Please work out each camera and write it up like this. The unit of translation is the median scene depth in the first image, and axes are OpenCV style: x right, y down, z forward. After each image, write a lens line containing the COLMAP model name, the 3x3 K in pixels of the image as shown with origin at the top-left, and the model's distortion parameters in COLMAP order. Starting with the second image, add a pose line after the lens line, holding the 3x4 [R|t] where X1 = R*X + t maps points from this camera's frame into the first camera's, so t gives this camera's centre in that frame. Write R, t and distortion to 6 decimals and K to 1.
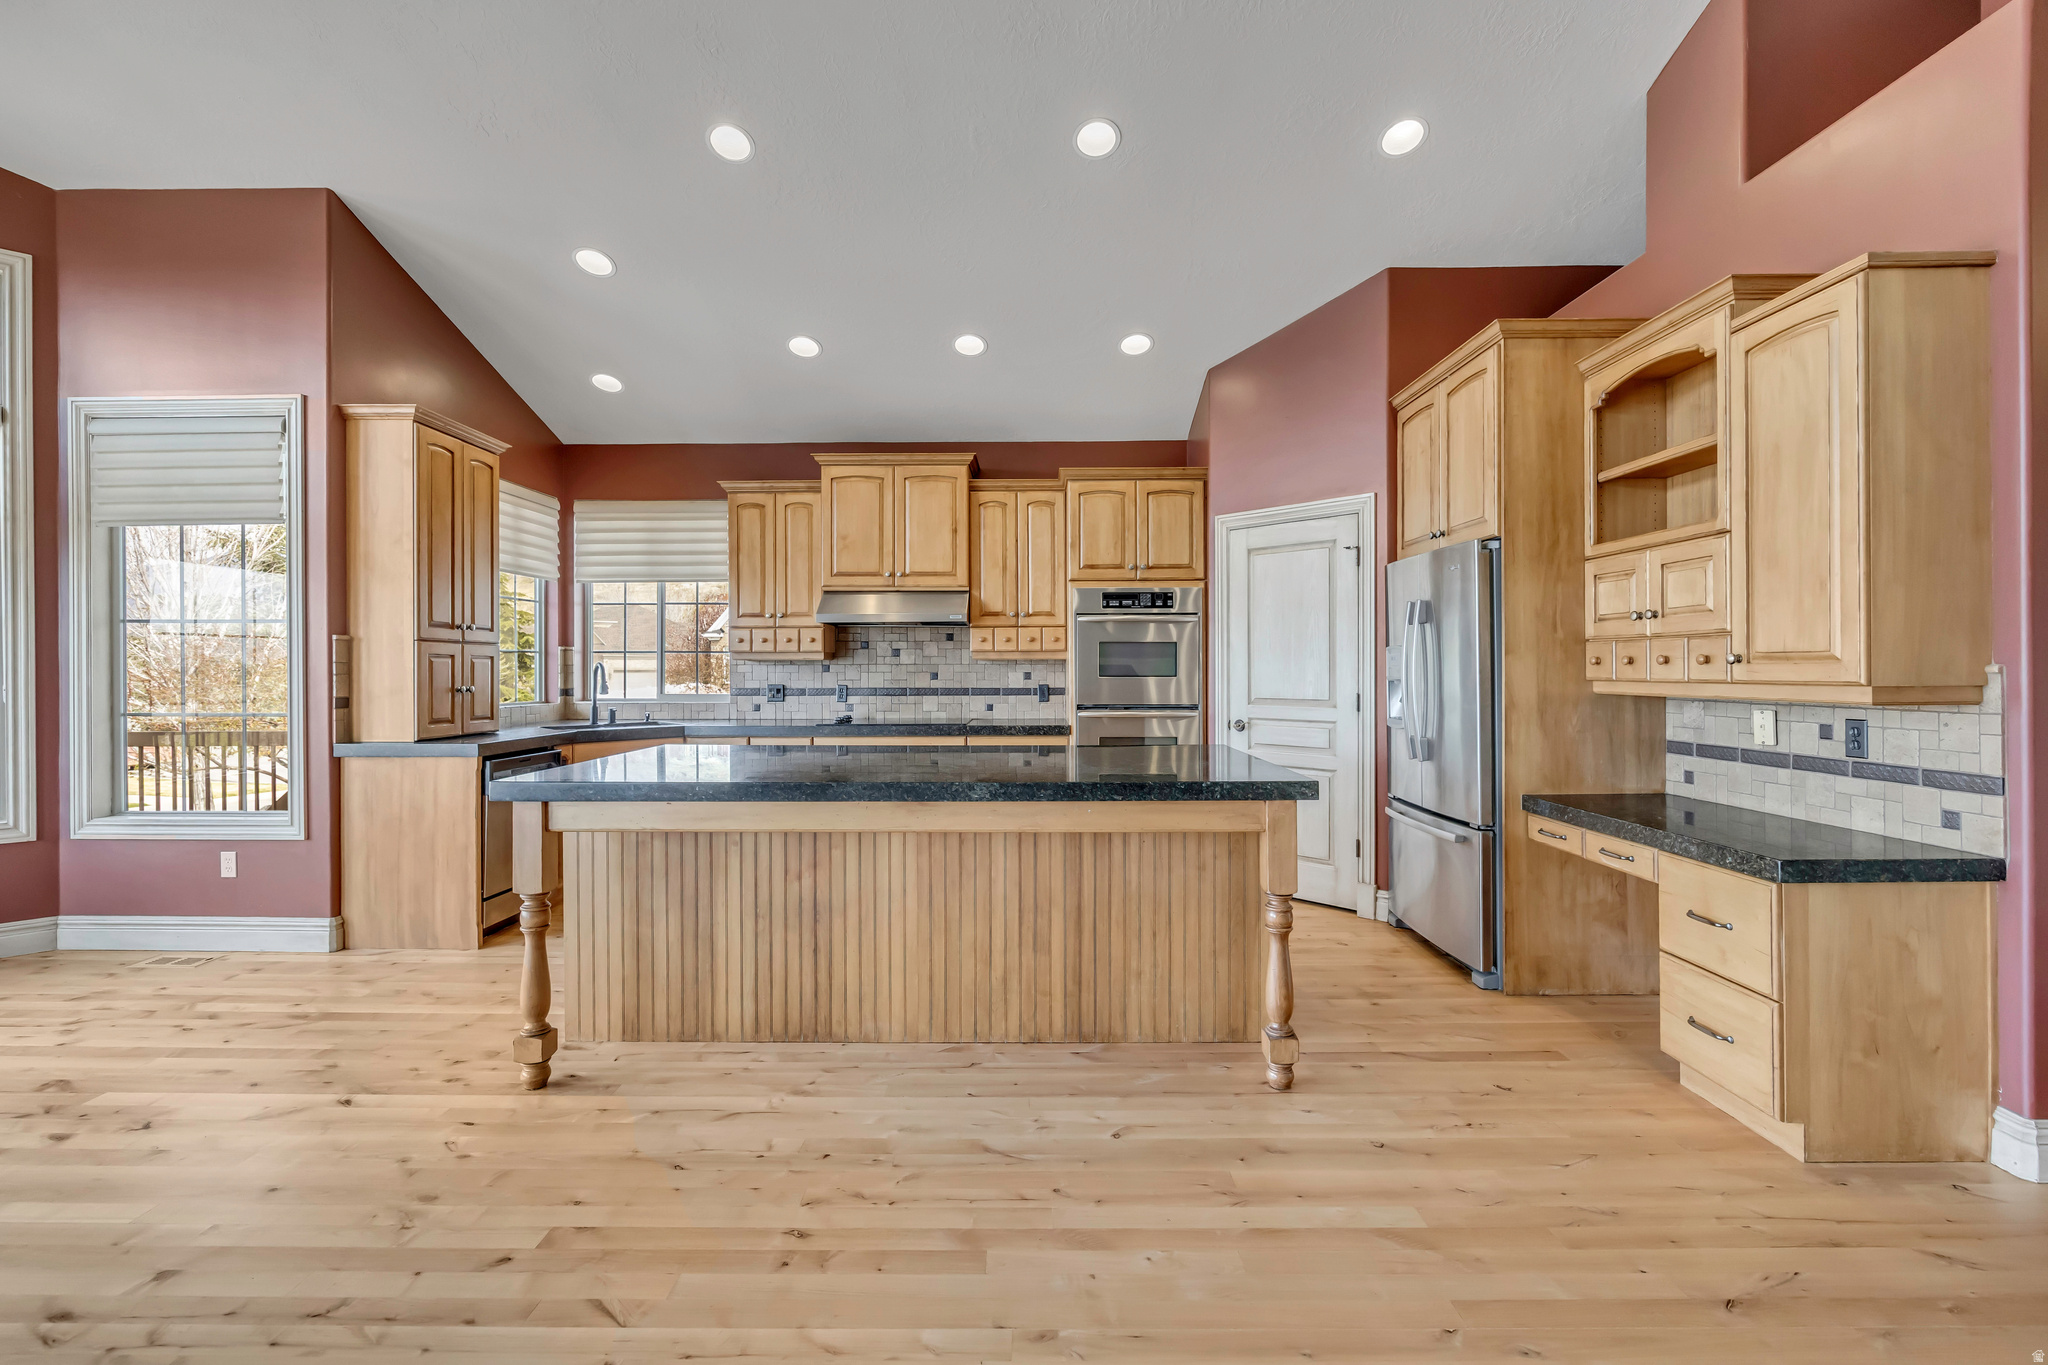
lens RADIAL K [[875.4, 0, 1024.7], [0, 875.4, 671.7], [0, 0, 1]] dist [-0.004526, -0.000600]
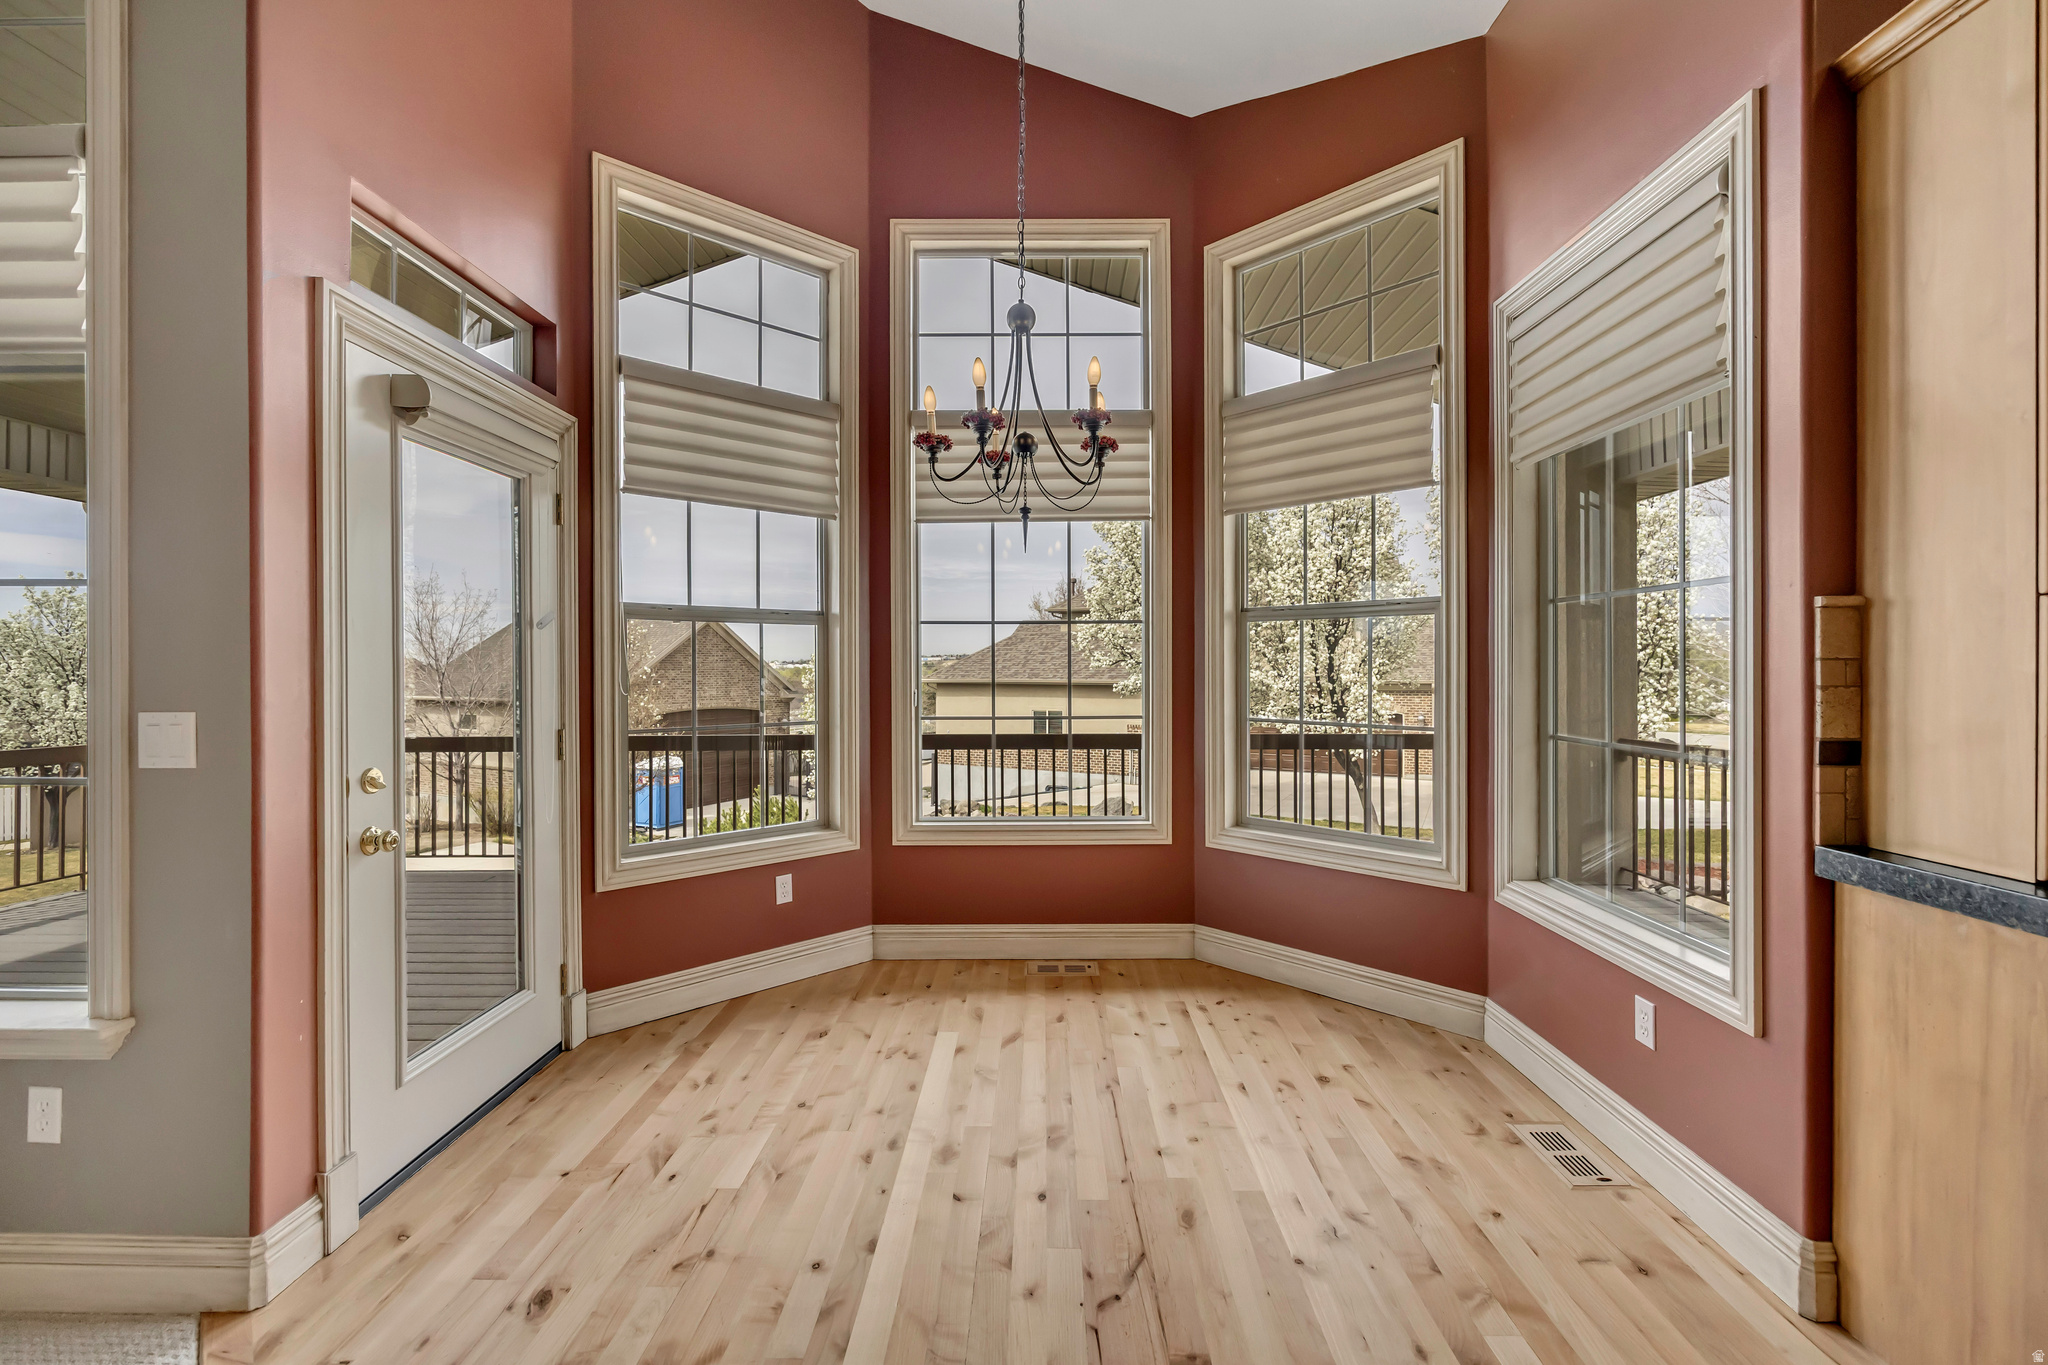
lens RADIAL K [[875.4, 0, 1034.4], [0, 875.4, 666.5], [0, 0, 1]] dist [-0.004526, -0.000600]
pose [[0.000881, 0.002369, -0.999997, -0.353194], [-0.002243, 0.999995, 0.002367, -0.007059], [0.999997, 0.002241, 0.000886, 0.603023]]
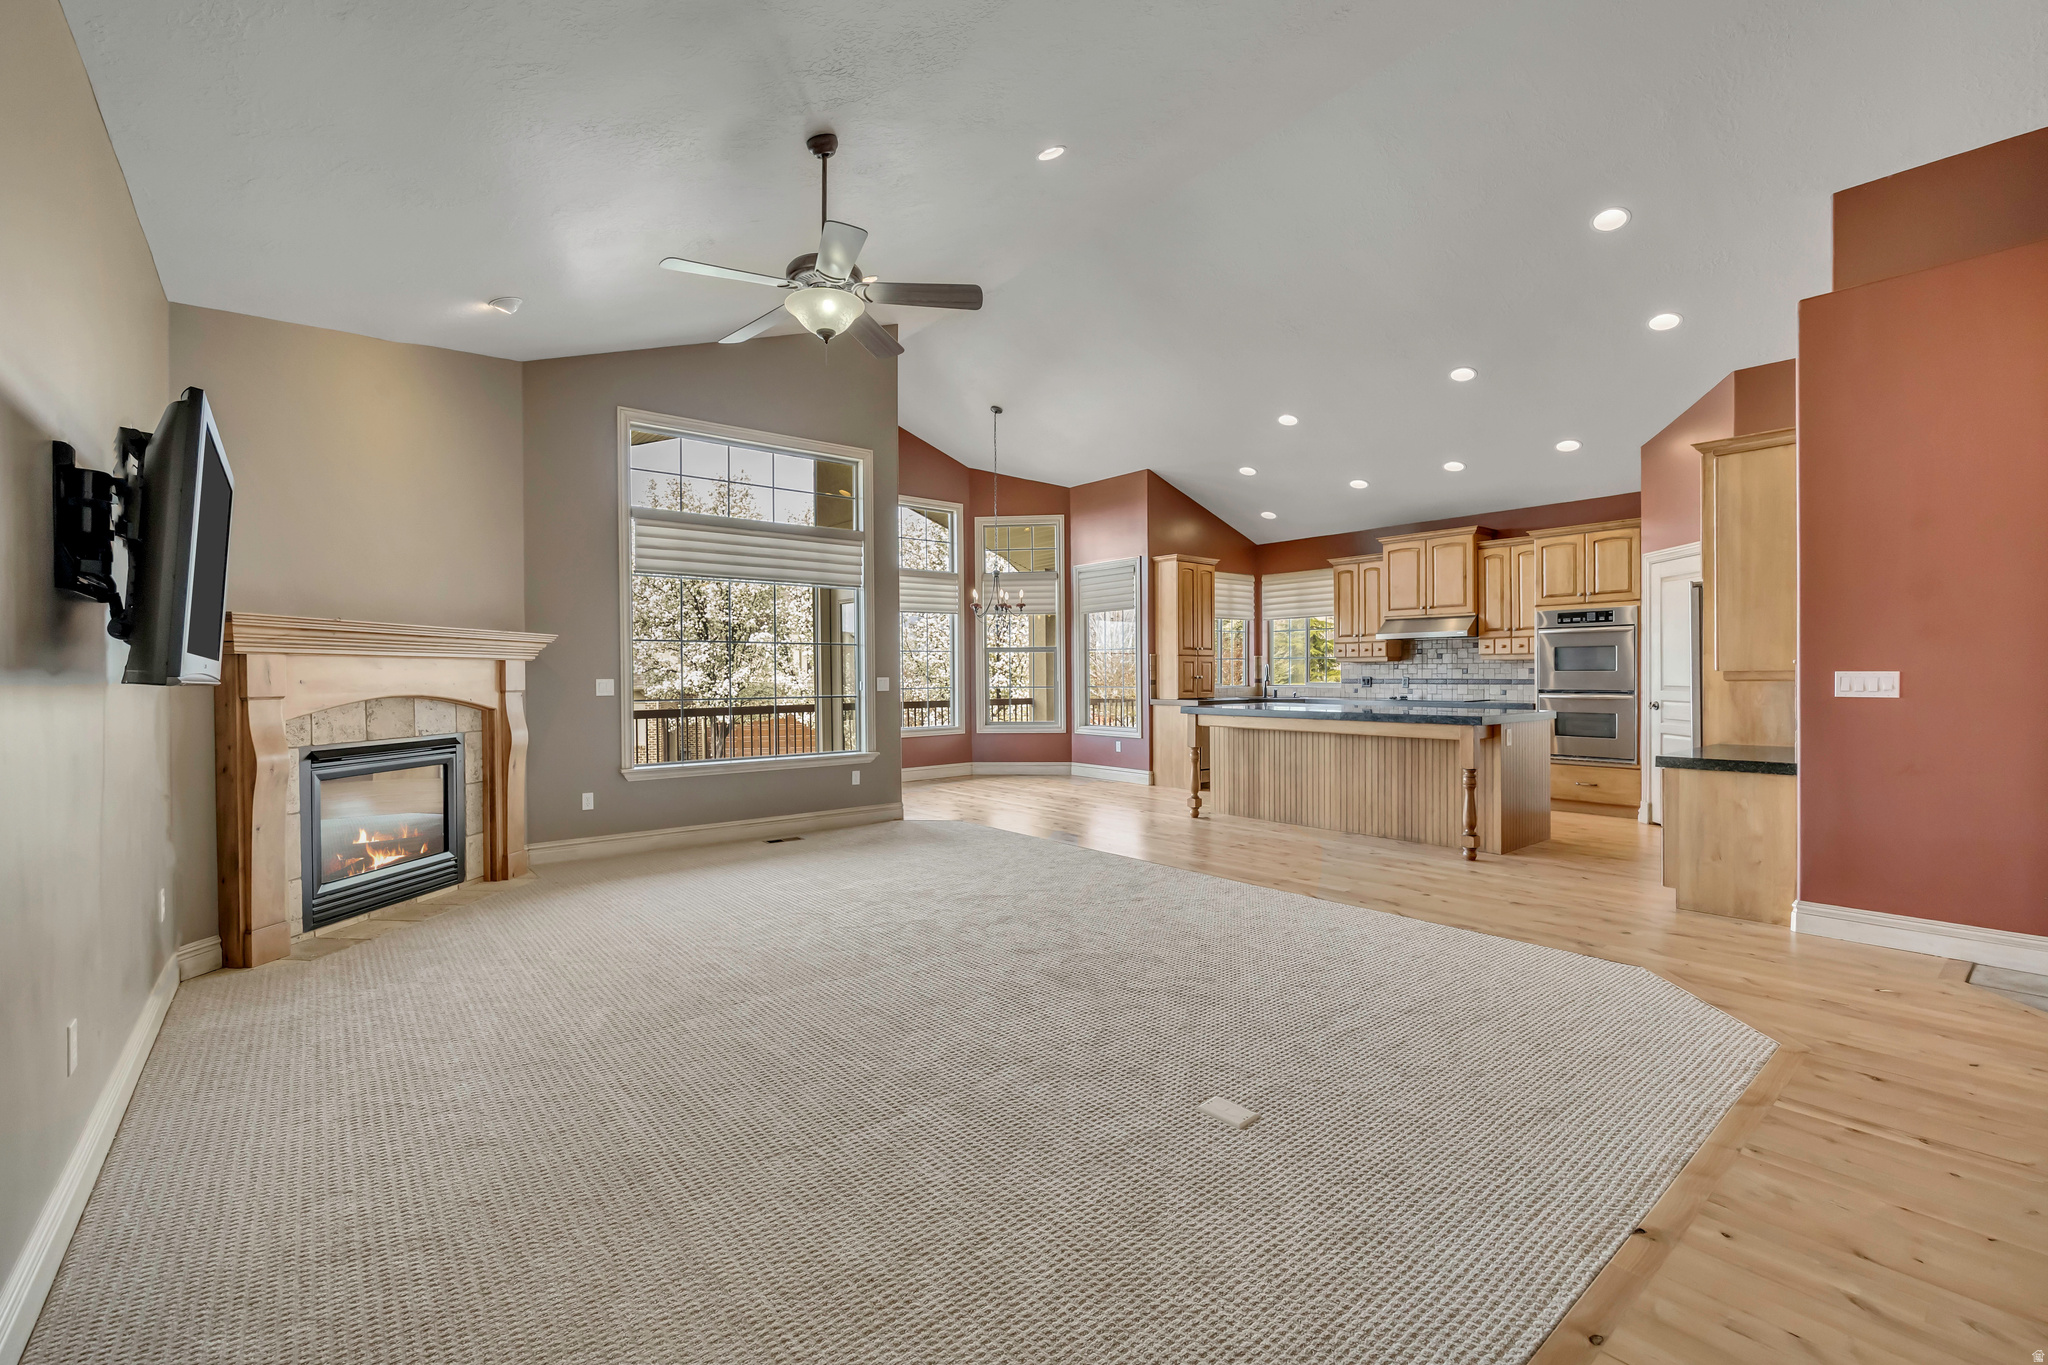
lens RADIAL K [[875.4, 0, 1020.7], [0, 875.4, 682.7], [0, 0, 1]] dist [-0.004526, -0.000600]
pose [[0.640366, 0.006989, -0.768038, 0.830171], [0.001957, 0.999941, 0.010730, 0.010713], [0.768067, -0.008374, 0.640314, -0.817187]]
